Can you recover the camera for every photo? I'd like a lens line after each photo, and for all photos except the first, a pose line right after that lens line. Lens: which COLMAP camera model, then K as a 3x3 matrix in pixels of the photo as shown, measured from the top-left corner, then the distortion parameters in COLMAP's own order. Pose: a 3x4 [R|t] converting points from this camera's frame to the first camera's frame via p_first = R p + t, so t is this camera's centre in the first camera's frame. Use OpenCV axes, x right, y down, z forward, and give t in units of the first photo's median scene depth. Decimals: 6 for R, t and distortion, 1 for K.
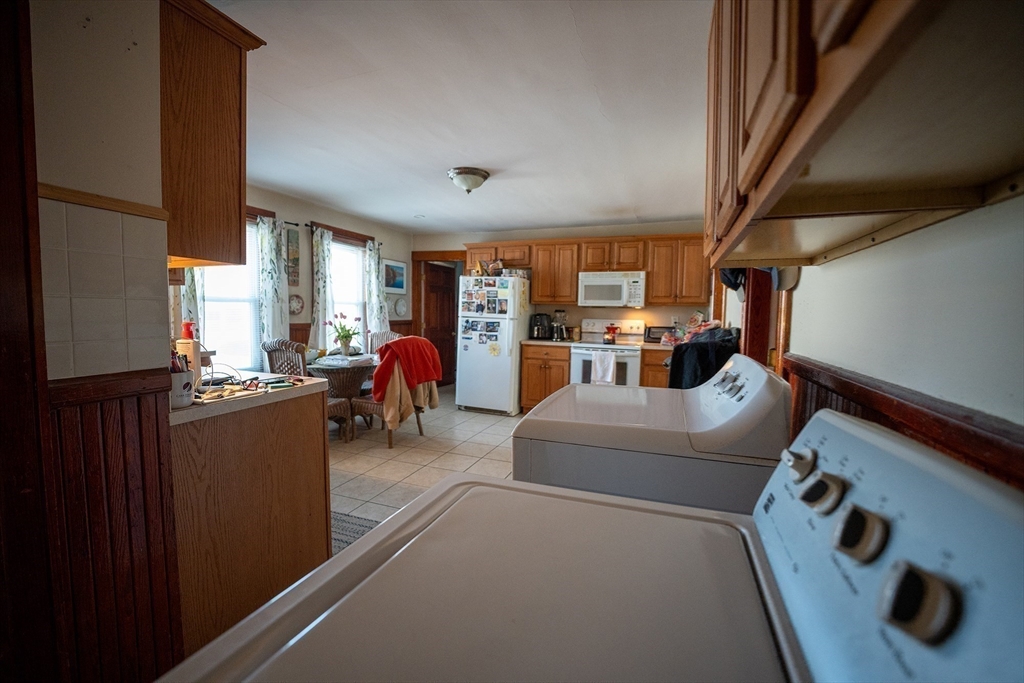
lens RADIAL K [[416.3, 0, 519.3], [0, 416.3, 342.6], [0, 0, 1]] dist [-0.029476, 0.004202]
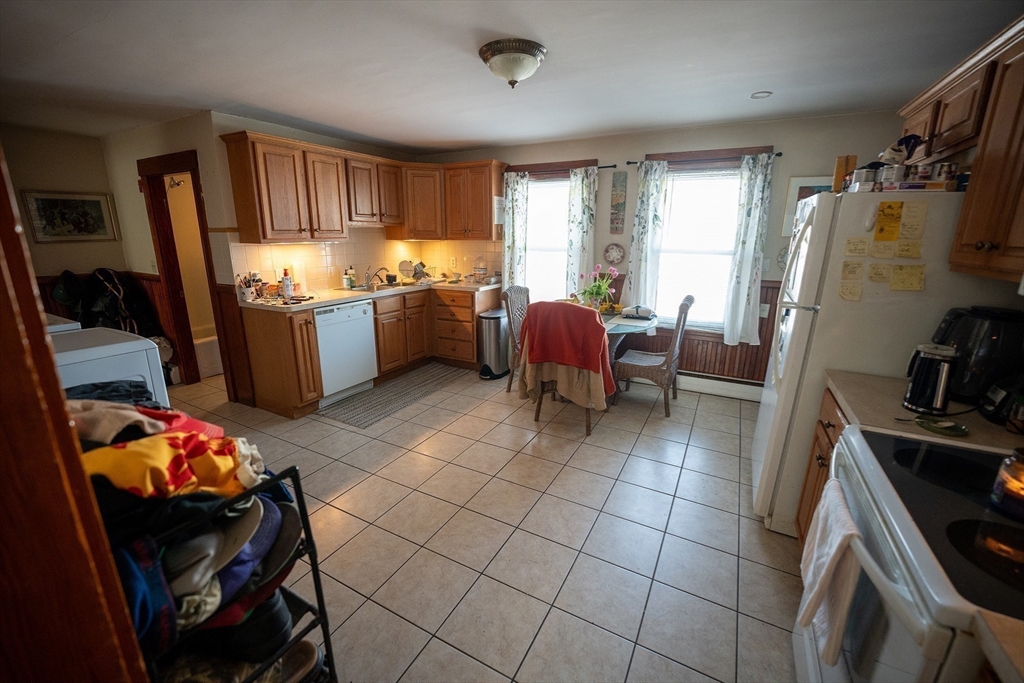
lens RADIAL K [[416.3, 0, 511.8], [0, 416.3, 342.5], [0, 0, 1]] dist [-0.029476, 0.004202]
pose [[-0.149081, 0.233621, -0.960831, 0.394220], [-0.079298, 0.965735, 0.247118, -0.096349], [0.985640, 0.113032, -0.125447, 0.778177]]
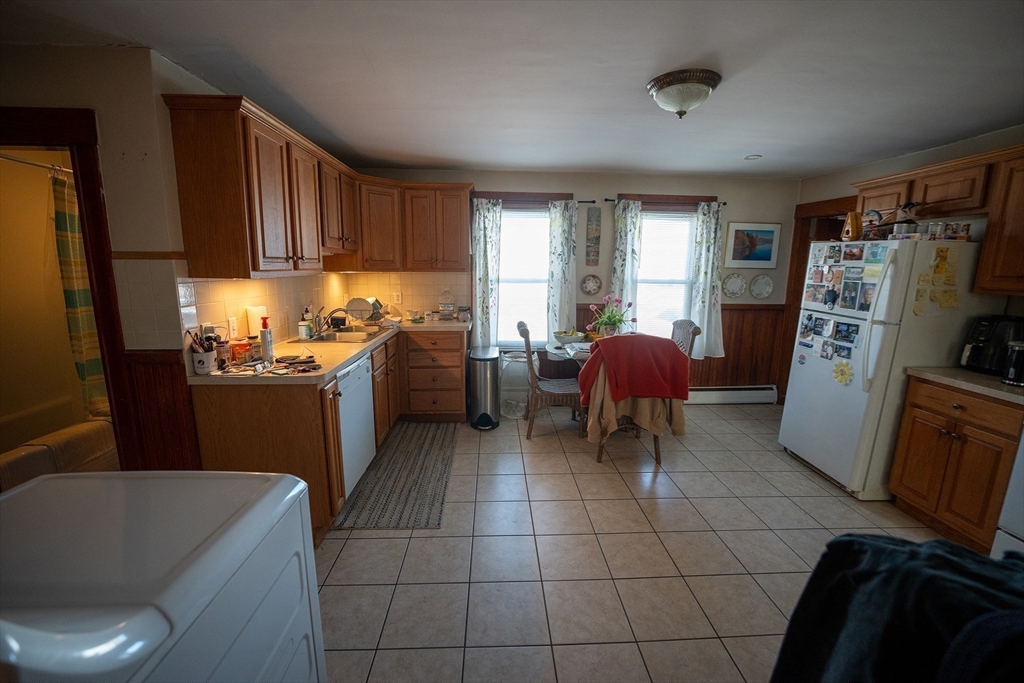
lens RADIAL K [[416.3, 0, 511.3], [0, 416.3, 342.5], [0, 0, 1]] dist [-0.029476, 0.004202]
pose [[0.380087, 0.155869, -0.911723, 0.266613], [-0.072541, 0.987686, 0.138614, -0.068079], [0.922102, 0.013452, 0.386713, 0.377196]]
